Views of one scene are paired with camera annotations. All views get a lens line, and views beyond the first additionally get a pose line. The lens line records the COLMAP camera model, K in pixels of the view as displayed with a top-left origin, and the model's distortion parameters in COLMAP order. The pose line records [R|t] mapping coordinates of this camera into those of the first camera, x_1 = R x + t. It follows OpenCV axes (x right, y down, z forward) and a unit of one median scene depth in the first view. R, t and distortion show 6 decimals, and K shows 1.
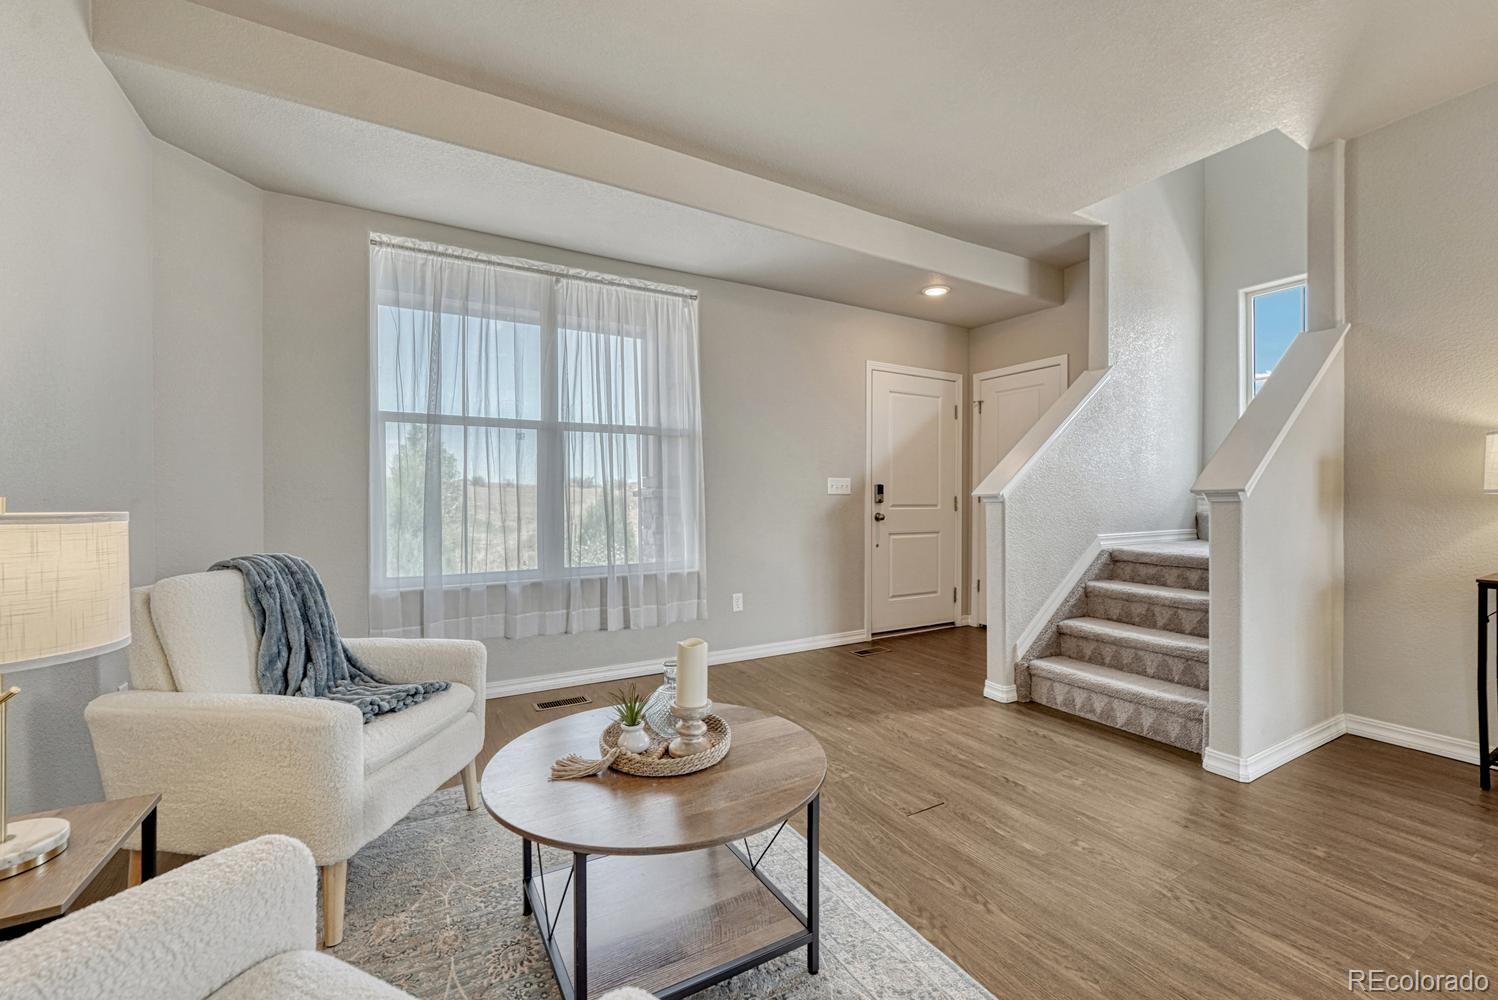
lens RADIAL K [[611.7, 0, 749.0], [0, 611.7, 500.0], [0, 0, 1]] dist [-0.001162, -0.000037]
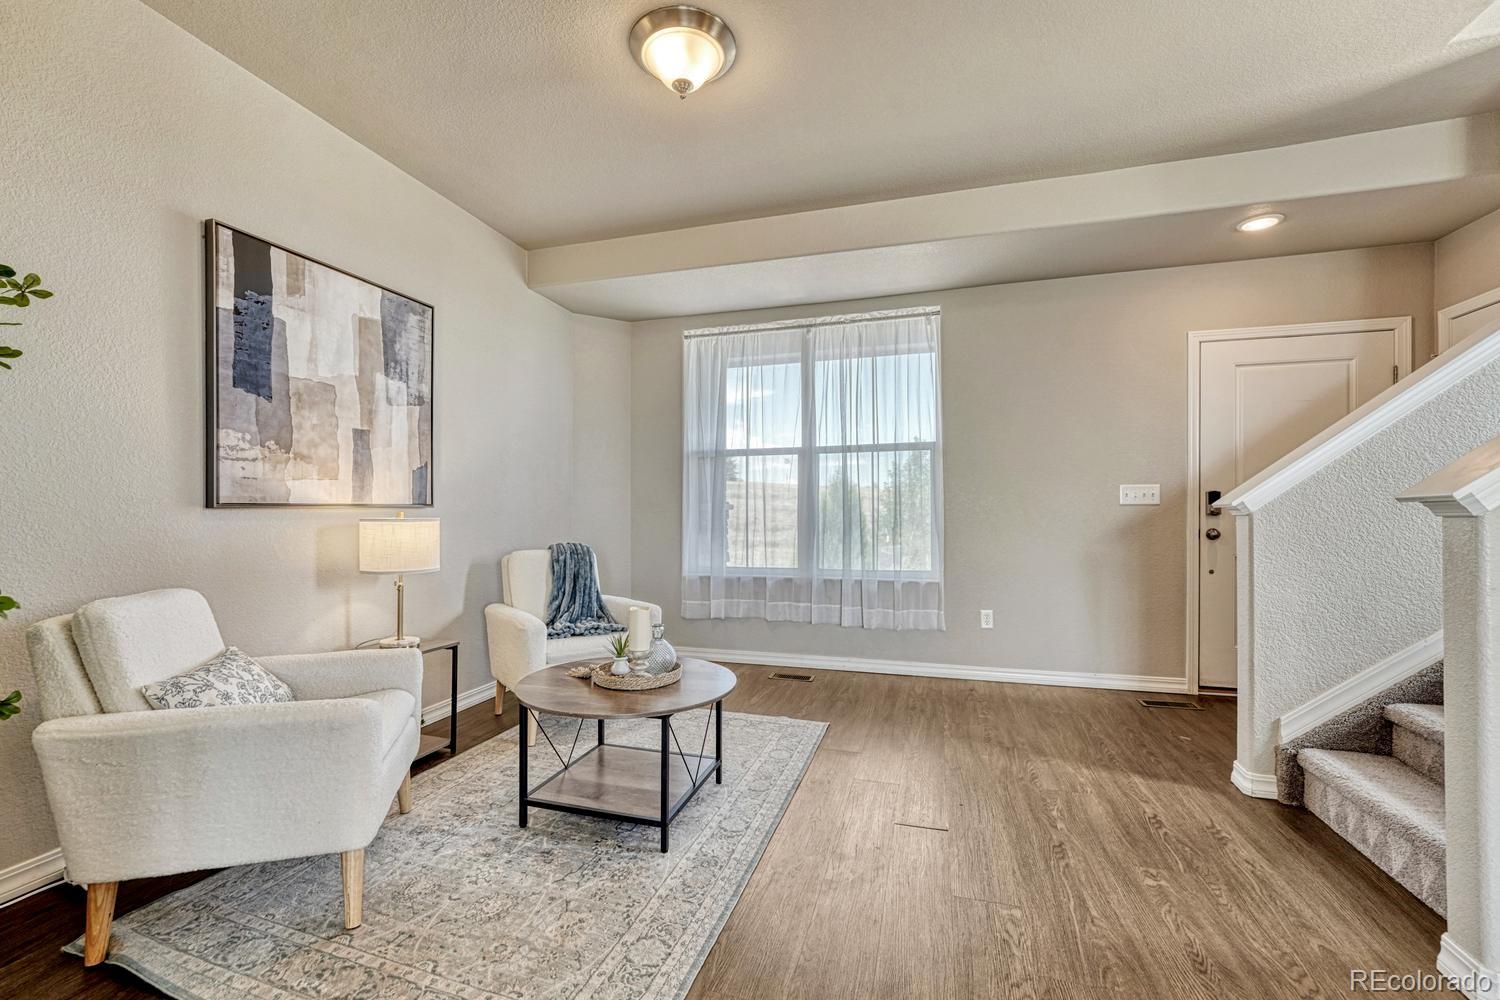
lens RADIAL K [[625.2, 0, 746.9], [0, 625.2, 509.0], [0, 0, 1]] dist [-0.002519, -0.000037]
pose [[0.684915, -0.002851, -0.728618, 0.550867], [0.000450, 0.999994, -0.003489, -0.001798], [0.728623, 0.002062, 0.684912, 0.070427]]
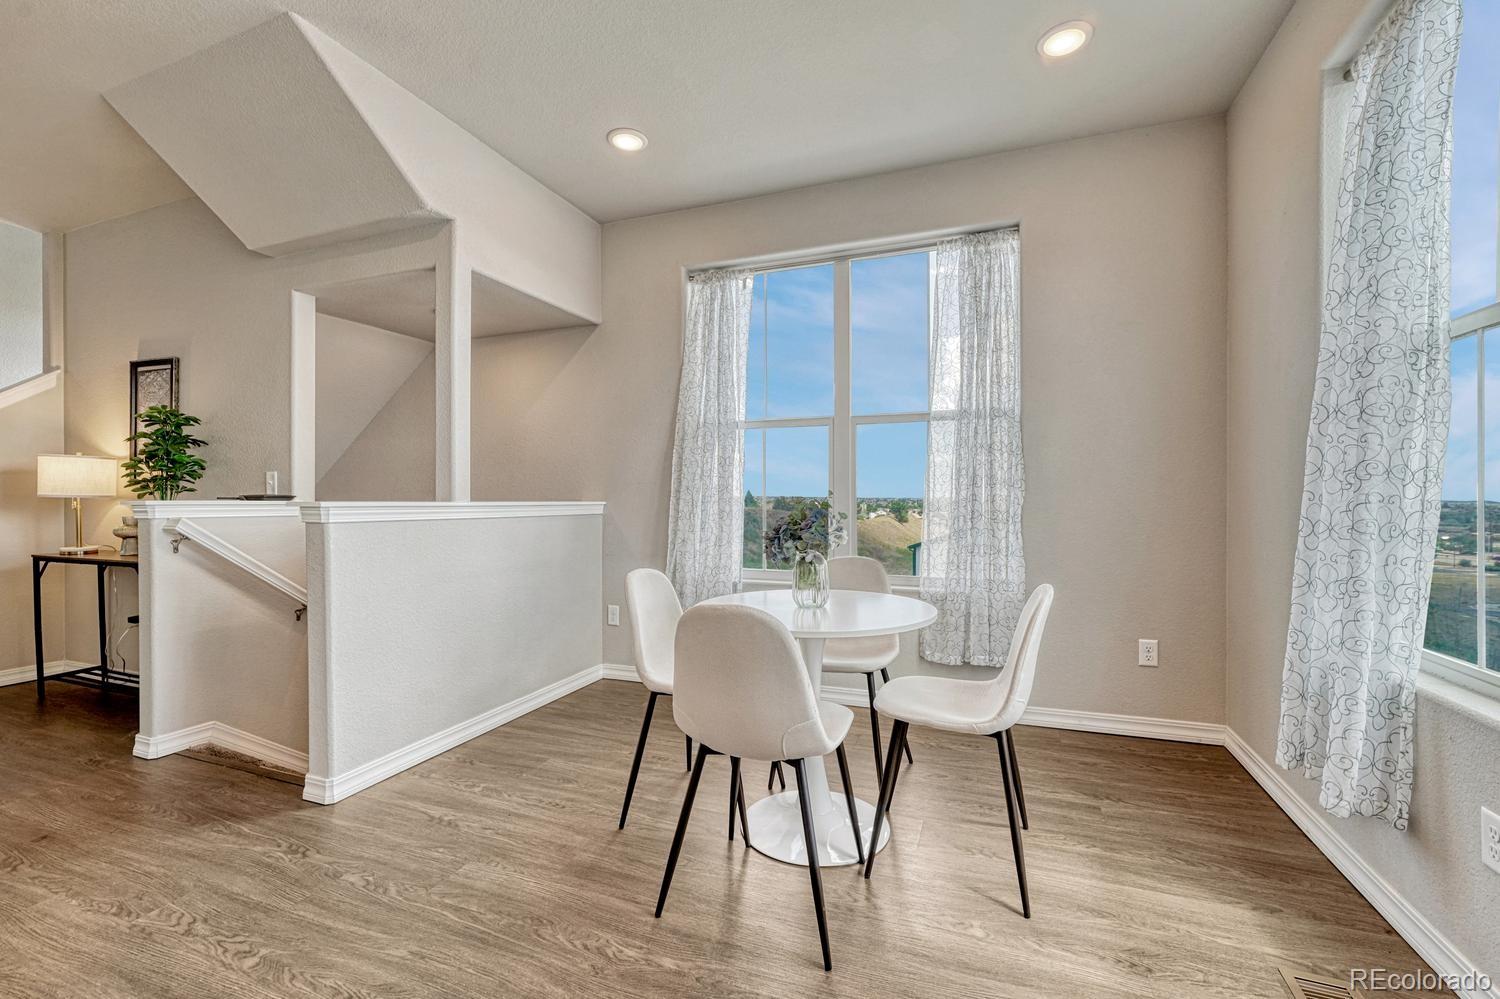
lens RADIAL K [[646.1, 0, 750.2], [0, 646.1, 505.7], [0, 0, 1]] dist [-0.002295, 0.000103]
pose [[0.782884, -0.002577, 0.622163, 1.118229], [-0.001317, 0.999982, 0.005799, -0.000125], [-0.622167, -0.005359, 0.782866, -0.914930]]
